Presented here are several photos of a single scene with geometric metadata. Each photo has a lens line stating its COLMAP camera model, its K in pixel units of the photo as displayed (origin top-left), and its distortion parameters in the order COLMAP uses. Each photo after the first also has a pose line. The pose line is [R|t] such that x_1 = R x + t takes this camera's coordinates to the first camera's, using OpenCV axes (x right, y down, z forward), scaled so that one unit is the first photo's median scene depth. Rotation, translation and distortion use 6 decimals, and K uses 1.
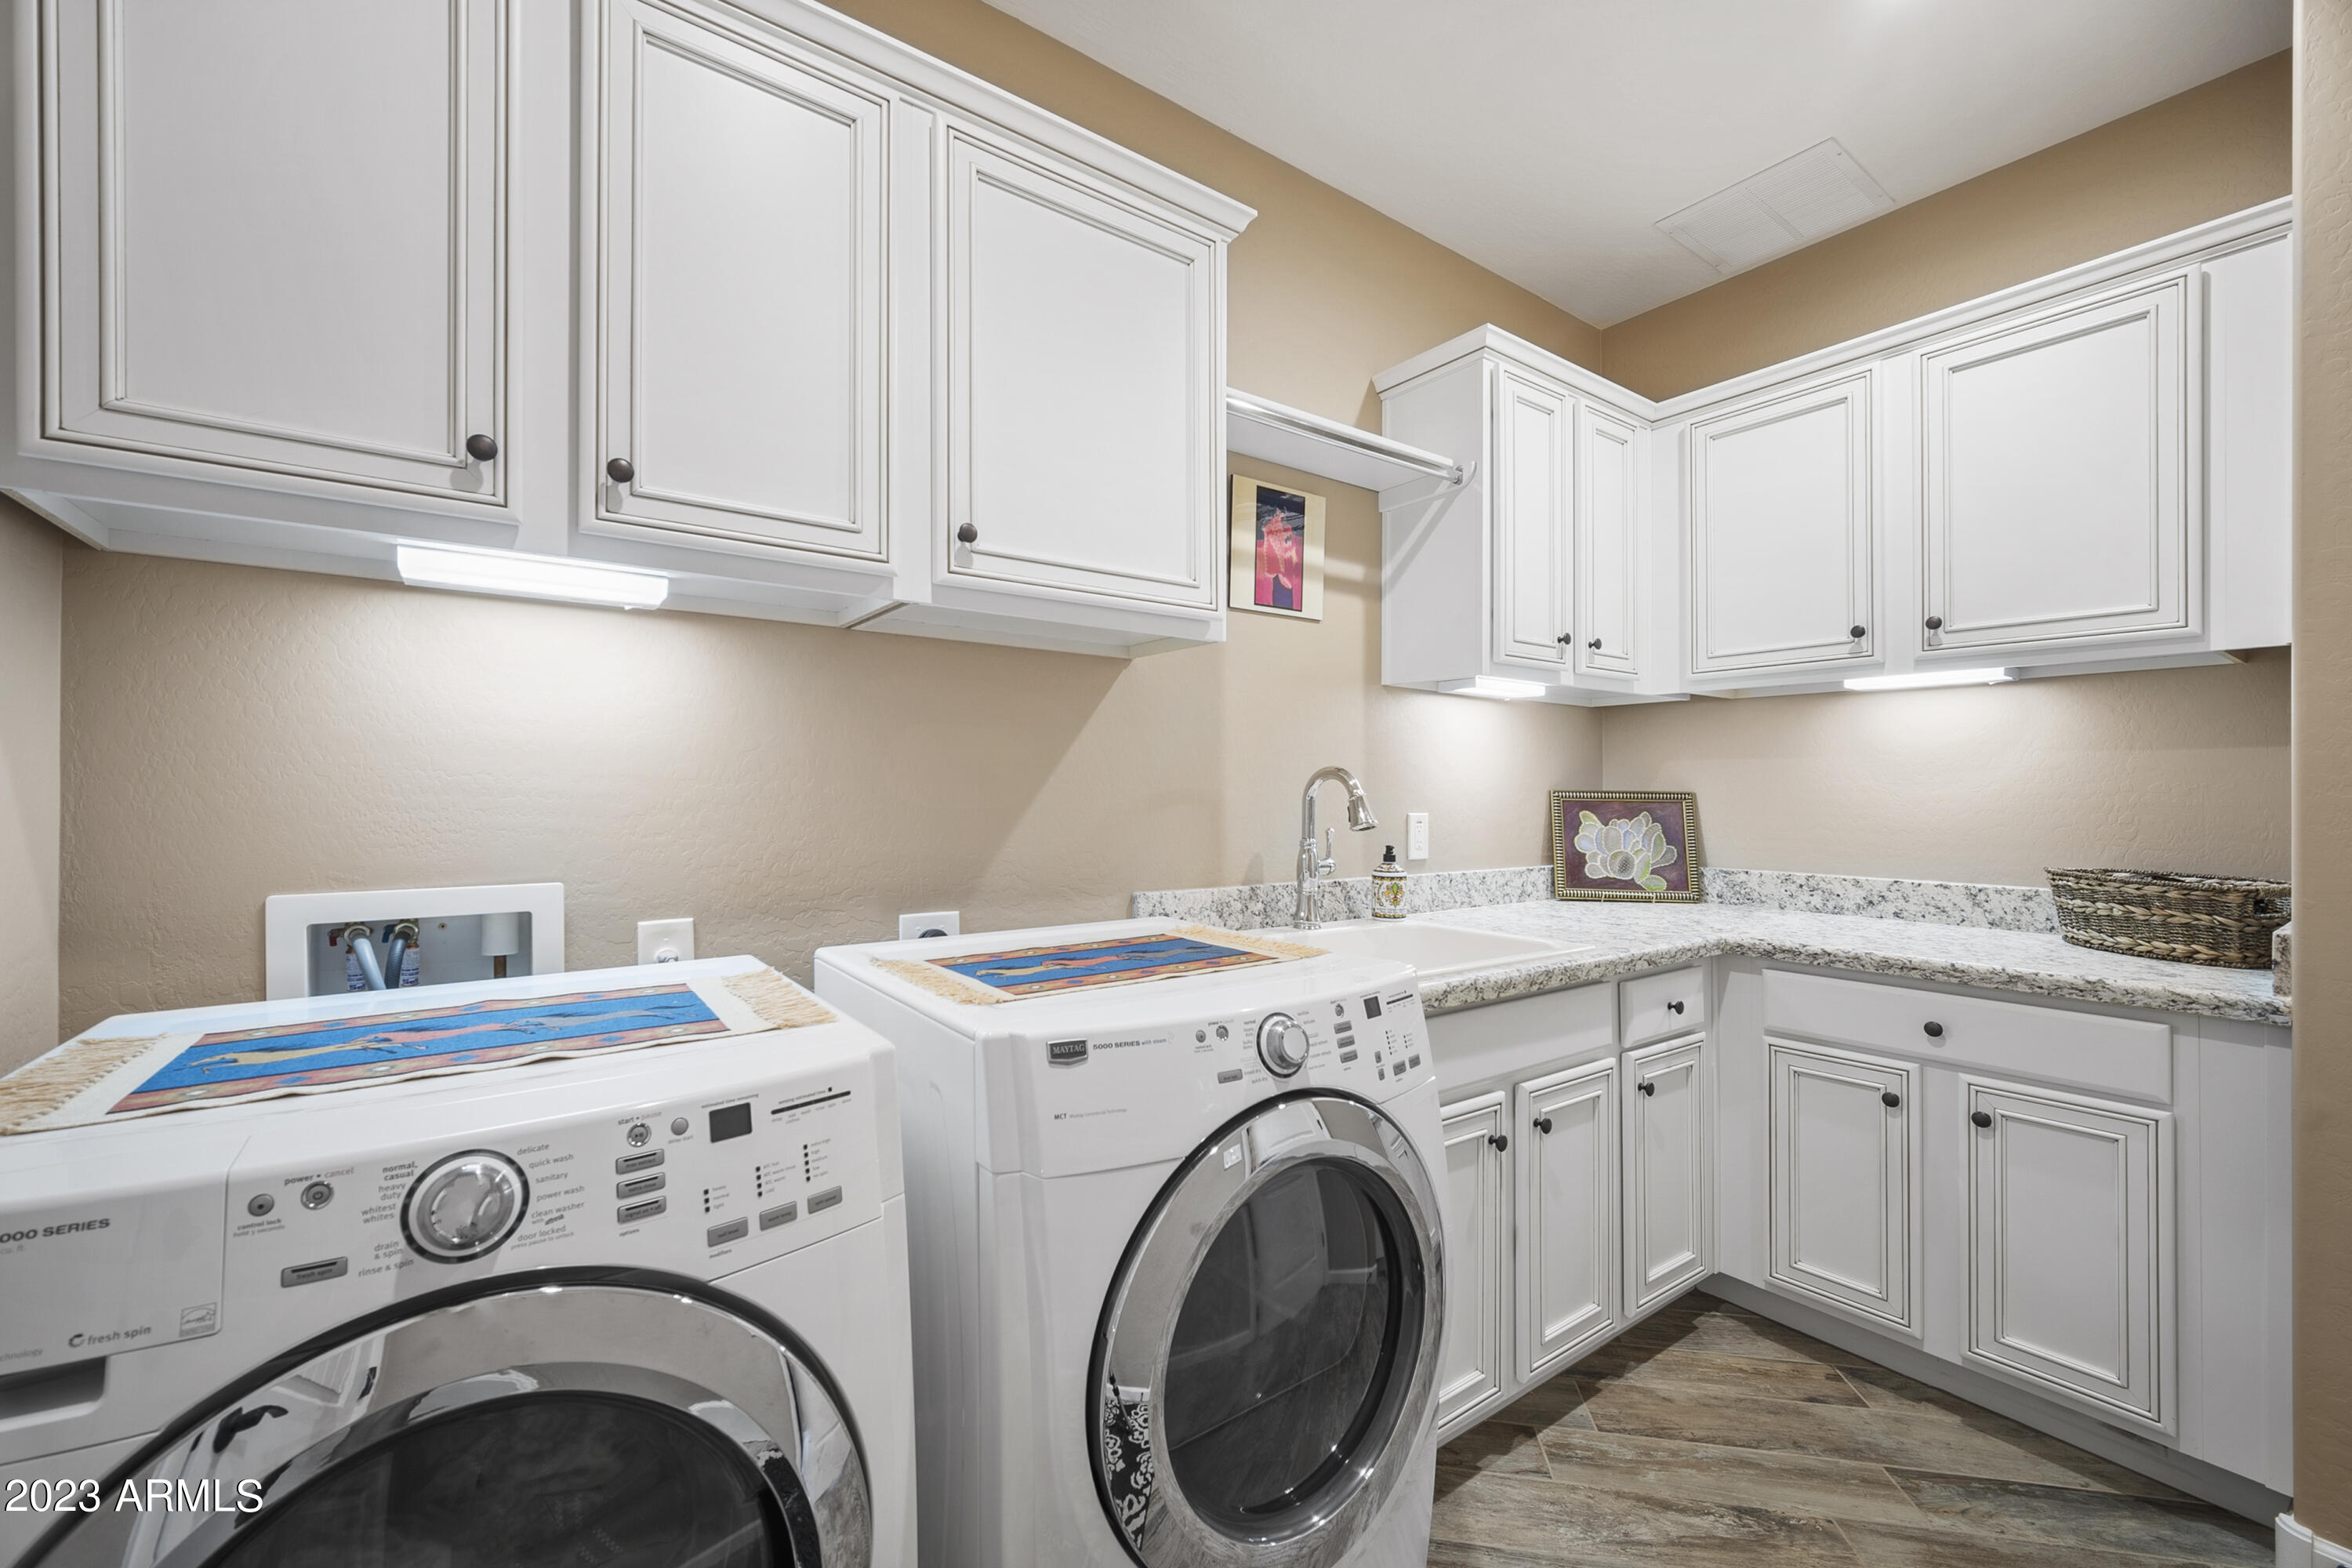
lens RADIAL K [[925.3, 0, 1153.1], [0, 925.3, 788.2], [0, 0, 1]] dist [0.001113, -0.000248]
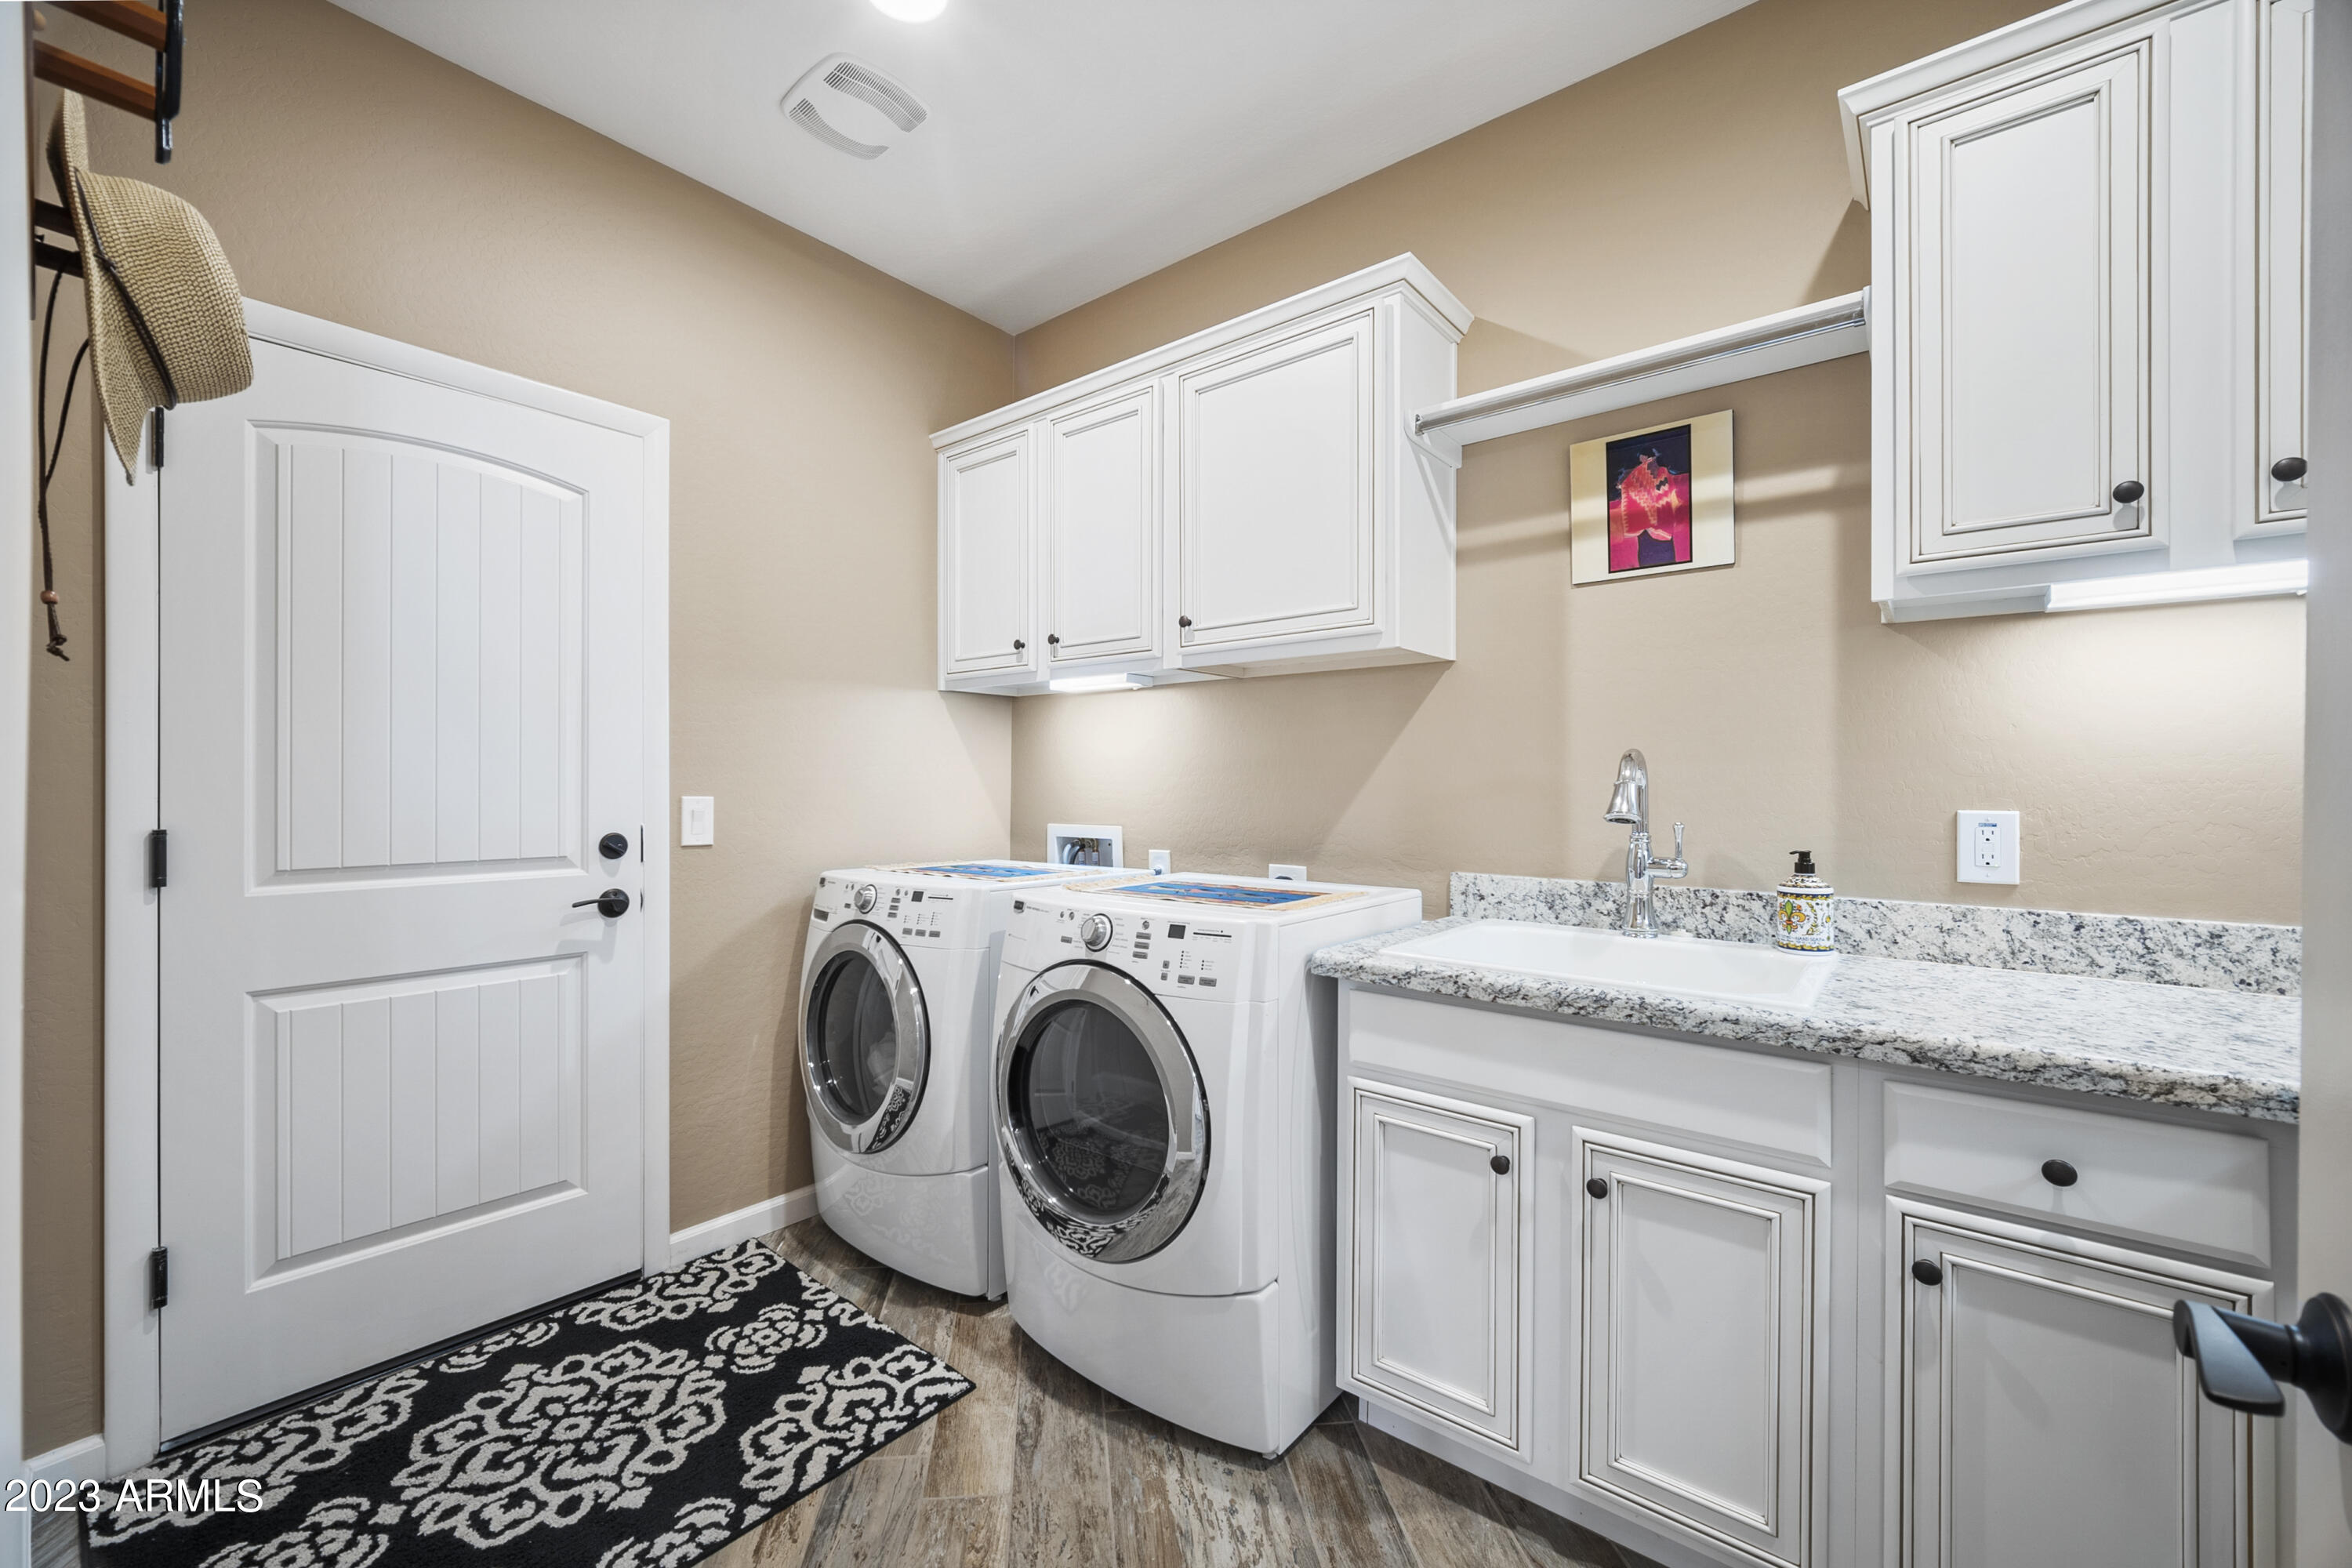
lens RADIAL K [[925.3, 0, 1150.9], [0, 925.3, 788.1], [0, 0, 1]] dist [0.001113, -0.000248]
pose [[0.274539, -0.000233, -0.961576, 0.878752], [0.003490, 0.999994, 0.000755, 0.010448], [0.961570, -0.003563, 0.274538, 0.323709]]
